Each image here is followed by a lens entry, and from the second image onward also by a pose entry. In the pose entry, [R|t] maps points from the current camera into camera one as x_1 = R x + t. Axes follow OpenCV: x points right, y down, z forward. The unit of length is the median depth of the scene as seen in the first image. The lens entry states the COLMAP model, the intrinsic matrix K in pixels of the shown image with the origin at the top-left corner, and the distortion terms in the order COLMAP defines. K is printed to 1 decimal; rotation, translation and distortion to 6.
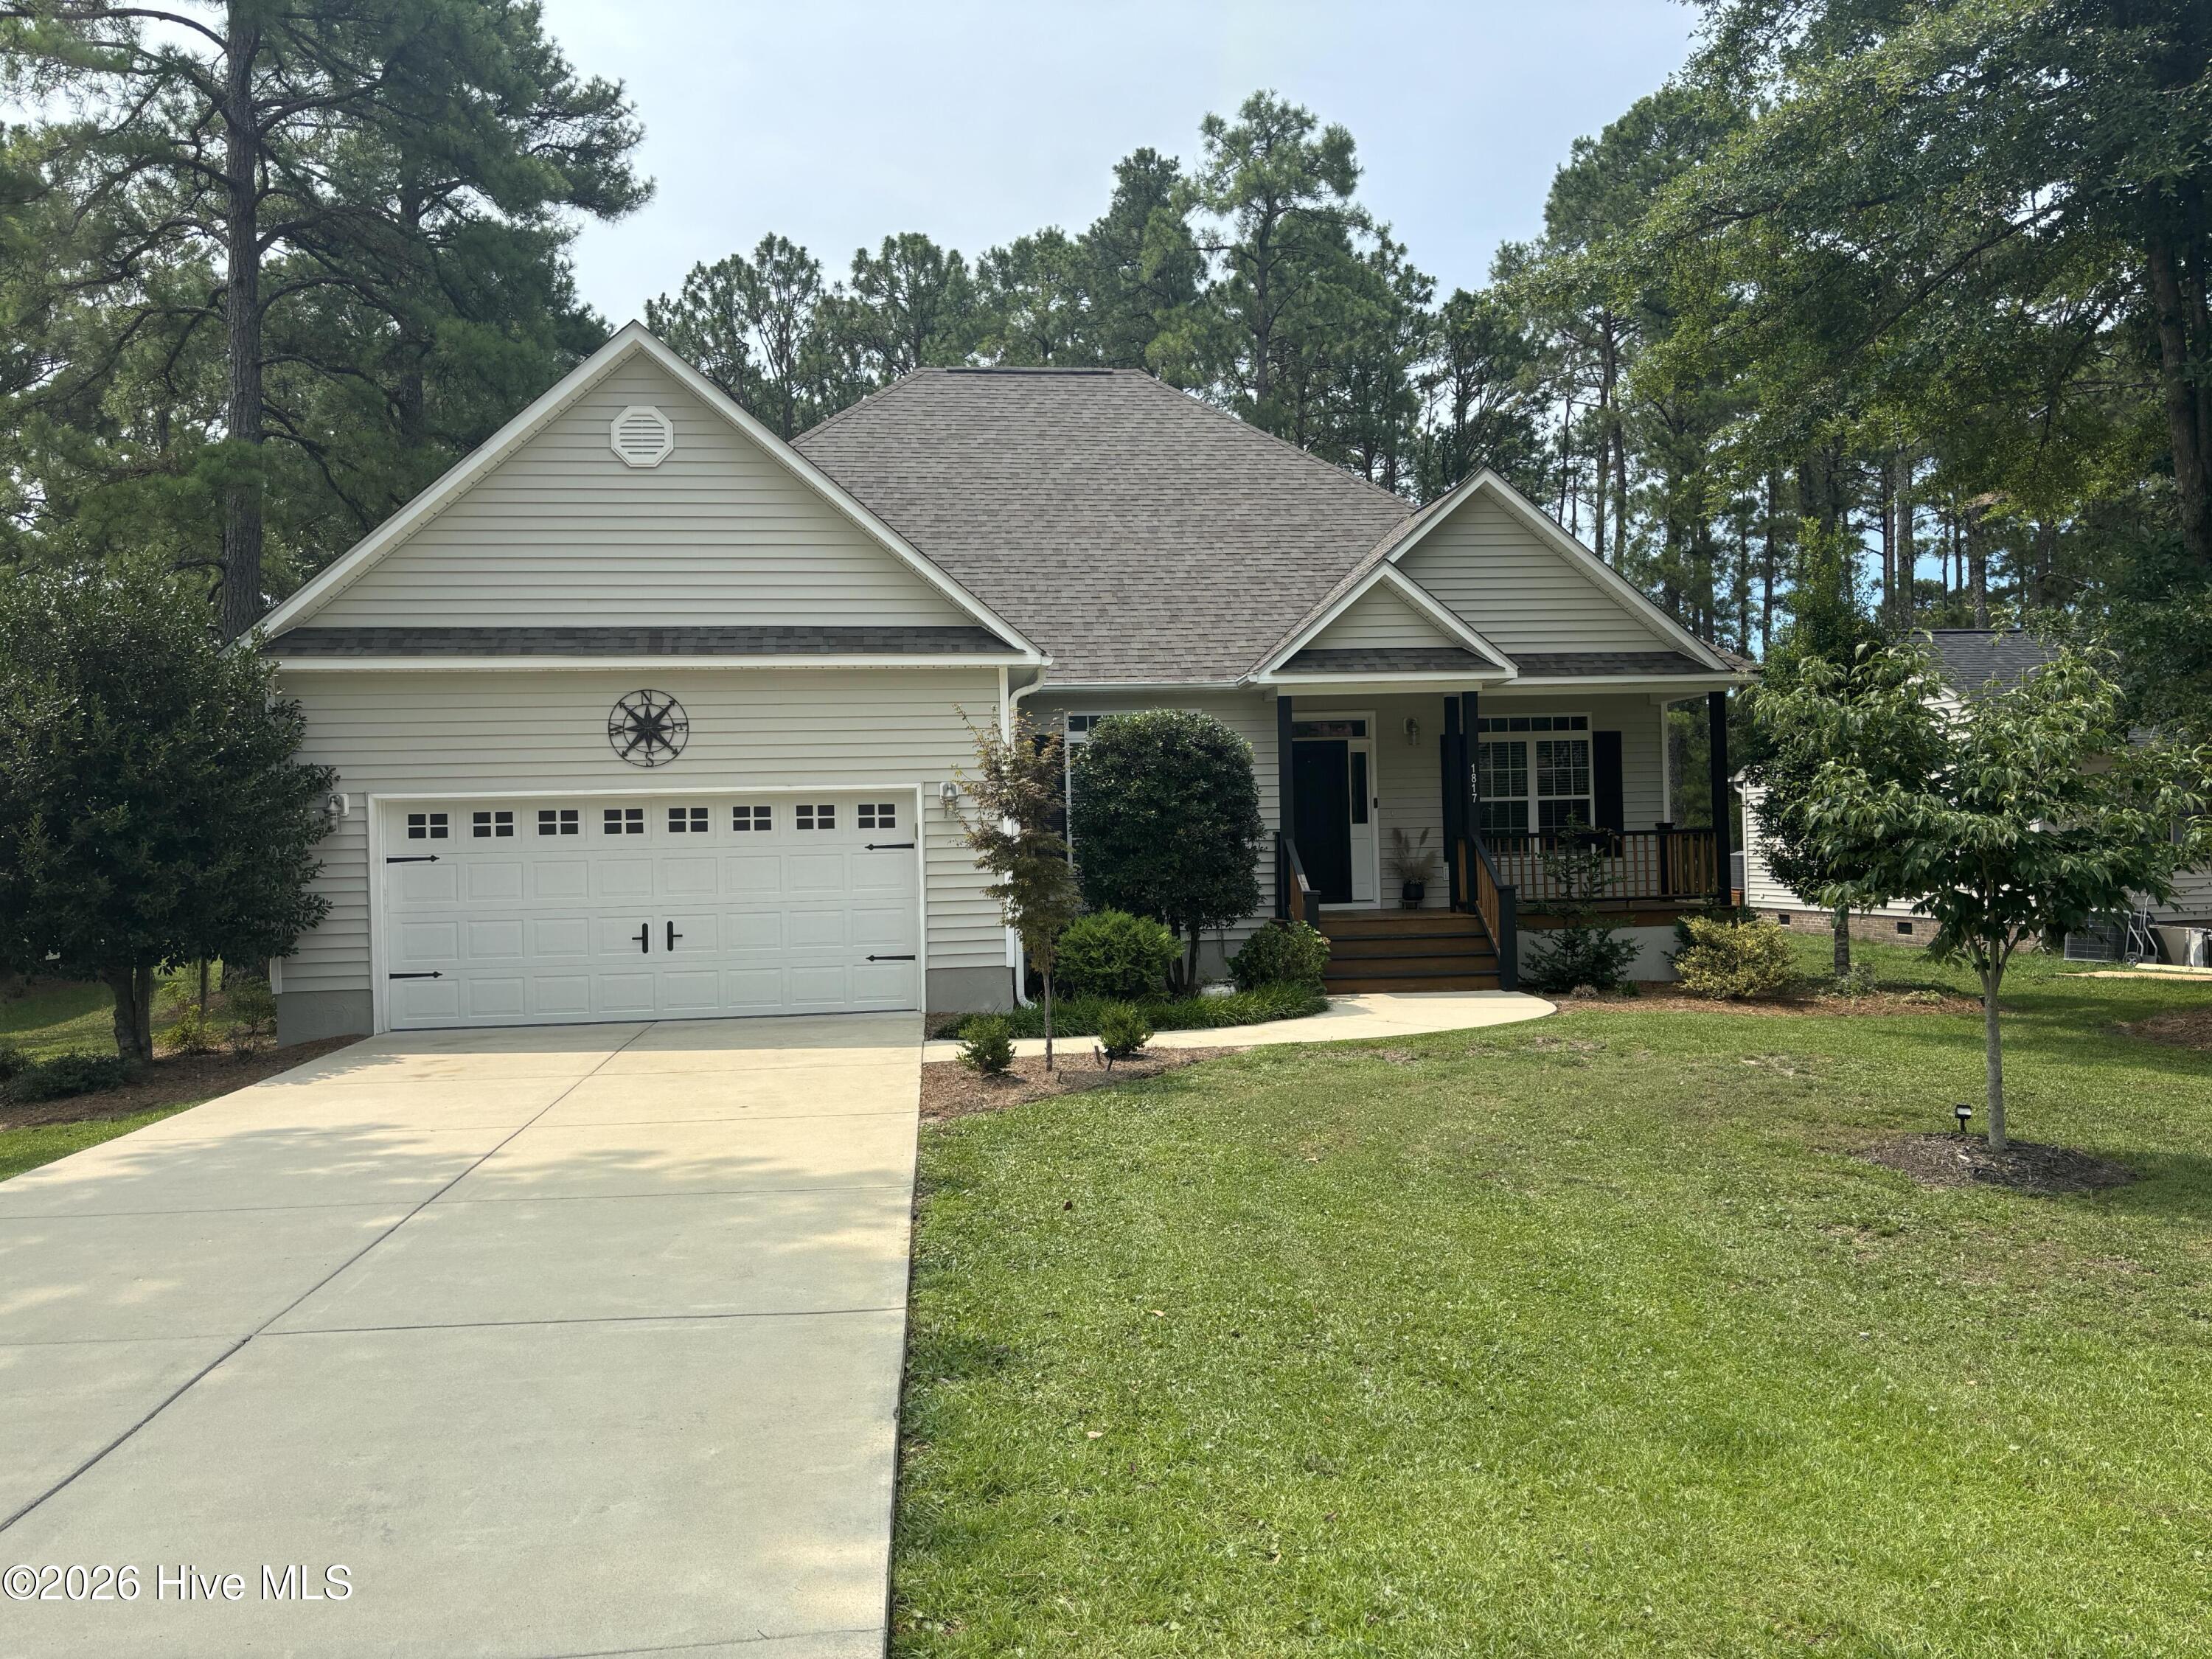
lens RADIAL K [[1659.9, 0, 1102.0], [0, 1659.9, 825.7], [0, 0, 1]] dist [0.041600, -0.014335]
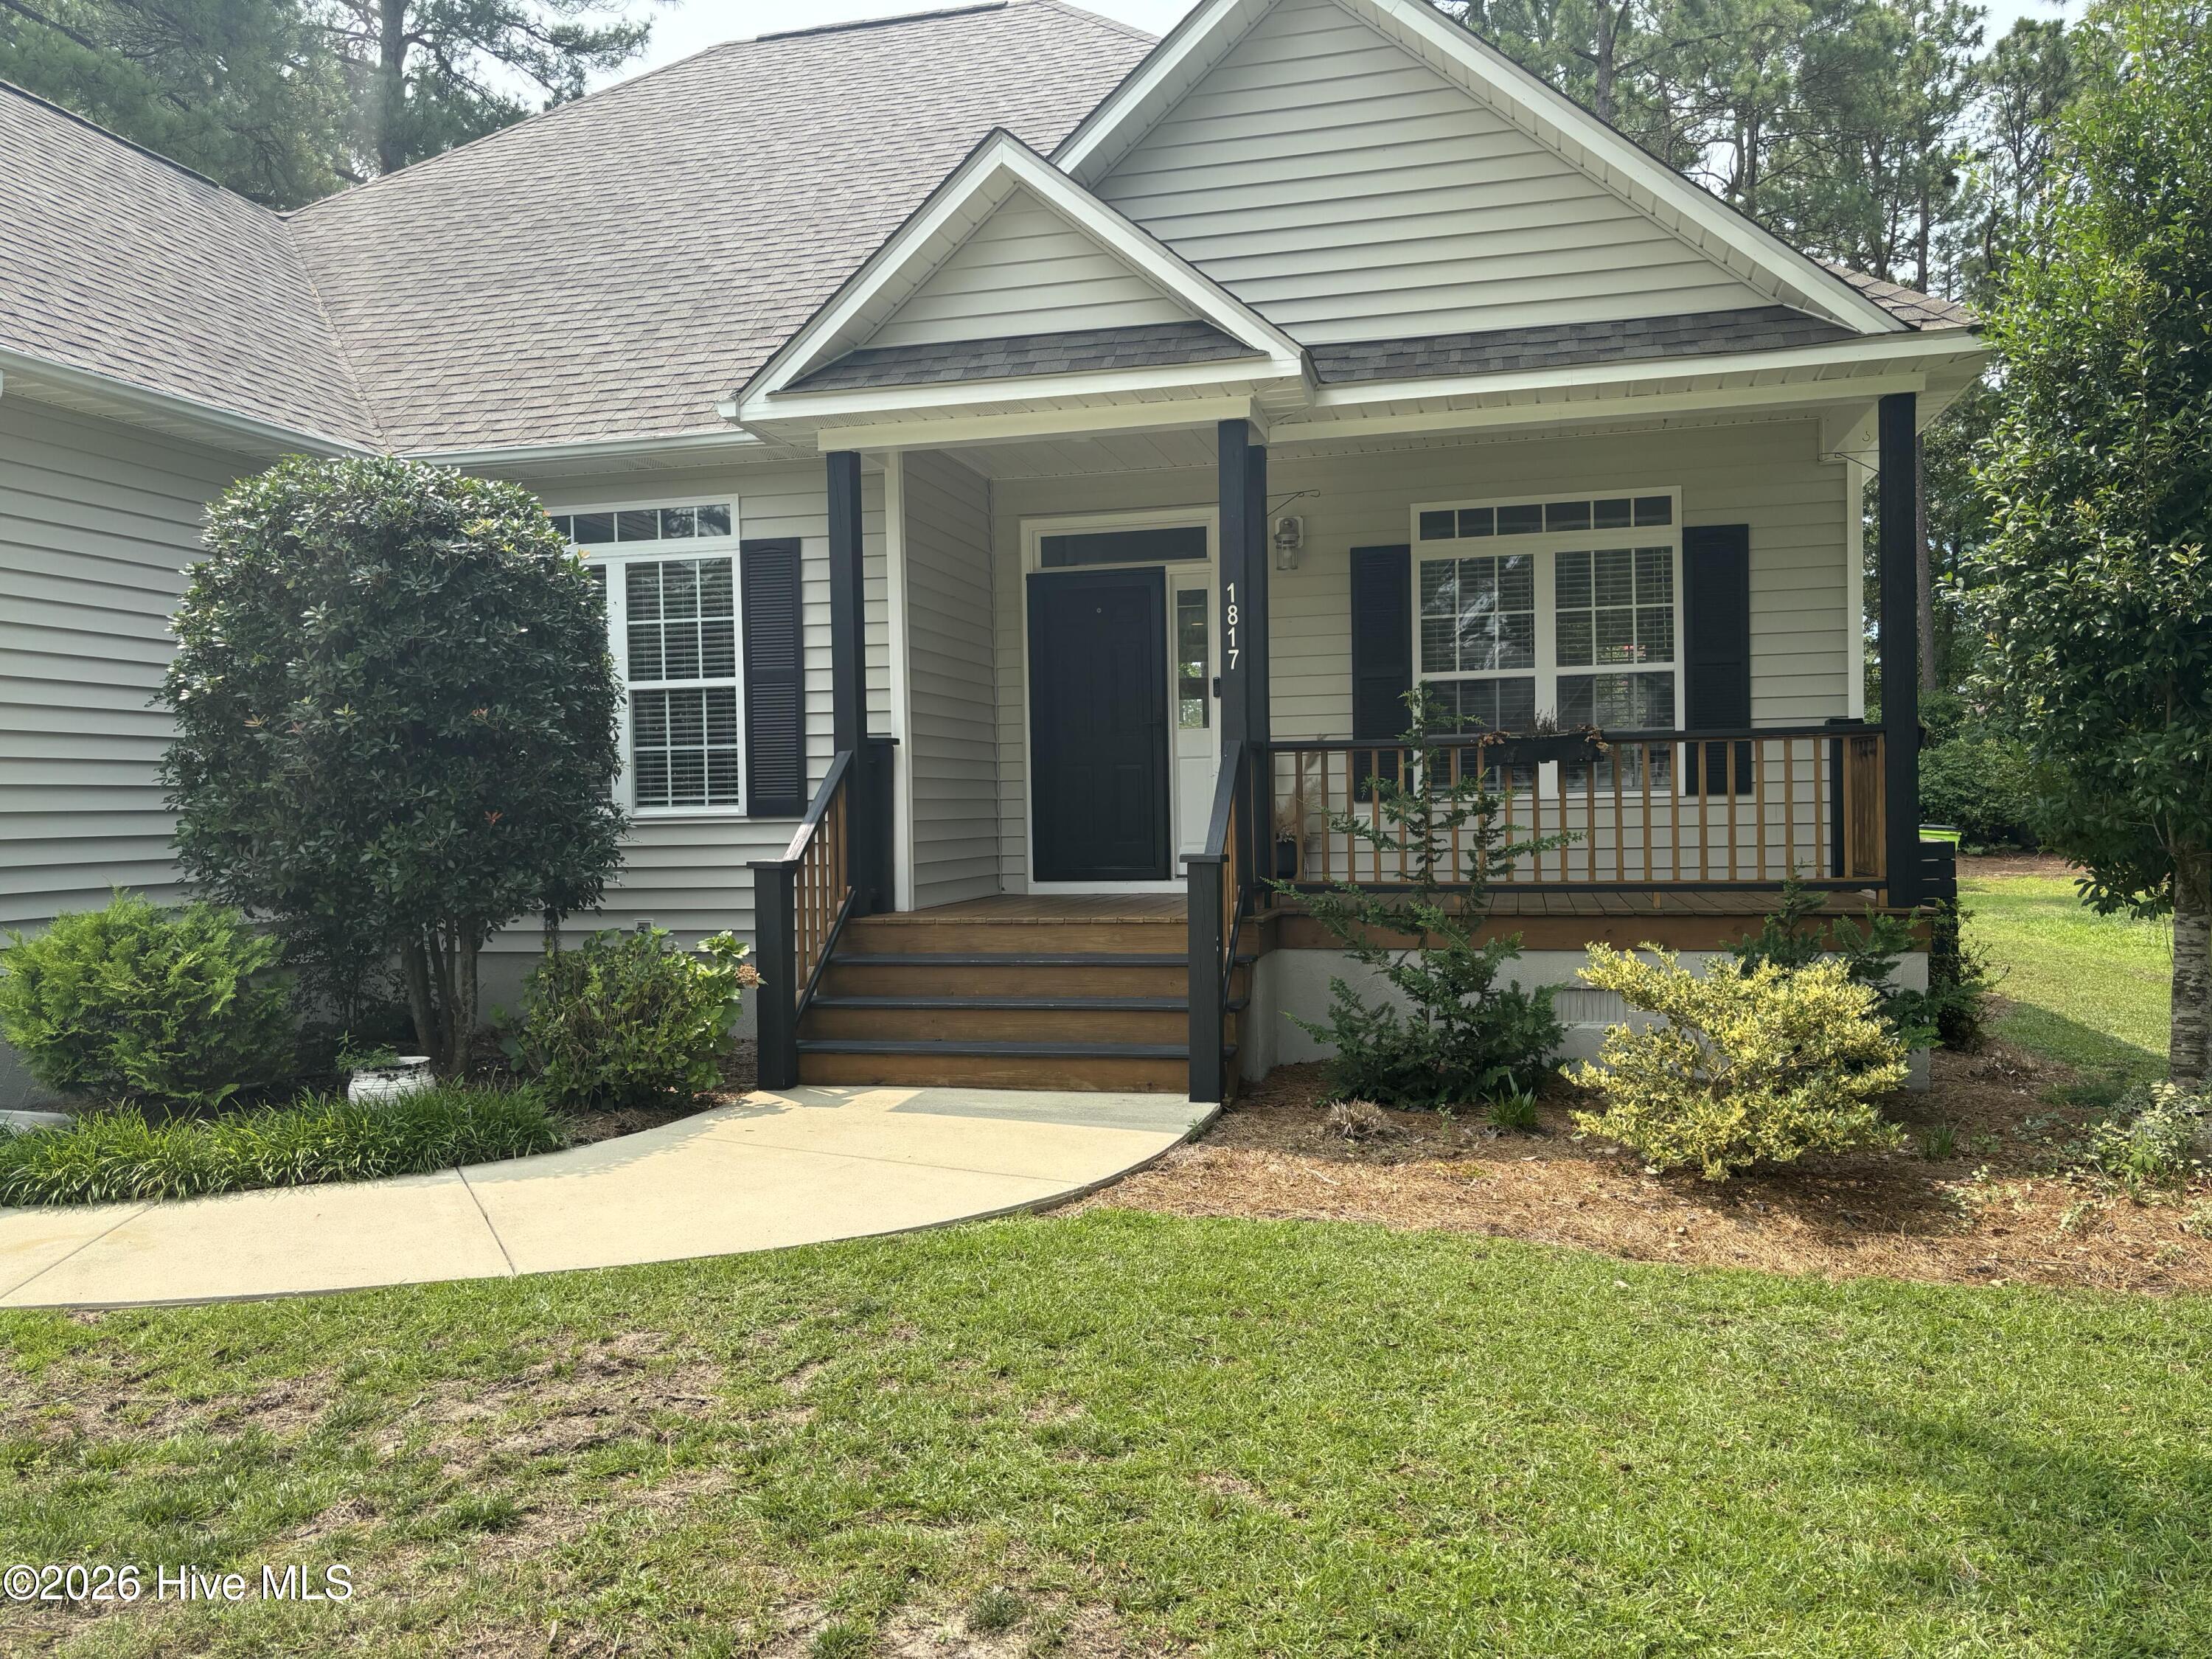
lens RADIAL K [[1659.9, 0, 1111.5], [0, 1659.9, 836.6], [0, 0, 1]] dist [0.041600, -0.014335]
pose [[0.939525, 0.017502, -0.342032, 0.307216], [-0.002713, 0.999042, 0.043670, 0.010992], [0.342469, -0.040101, 0.938673, 0.498001]]
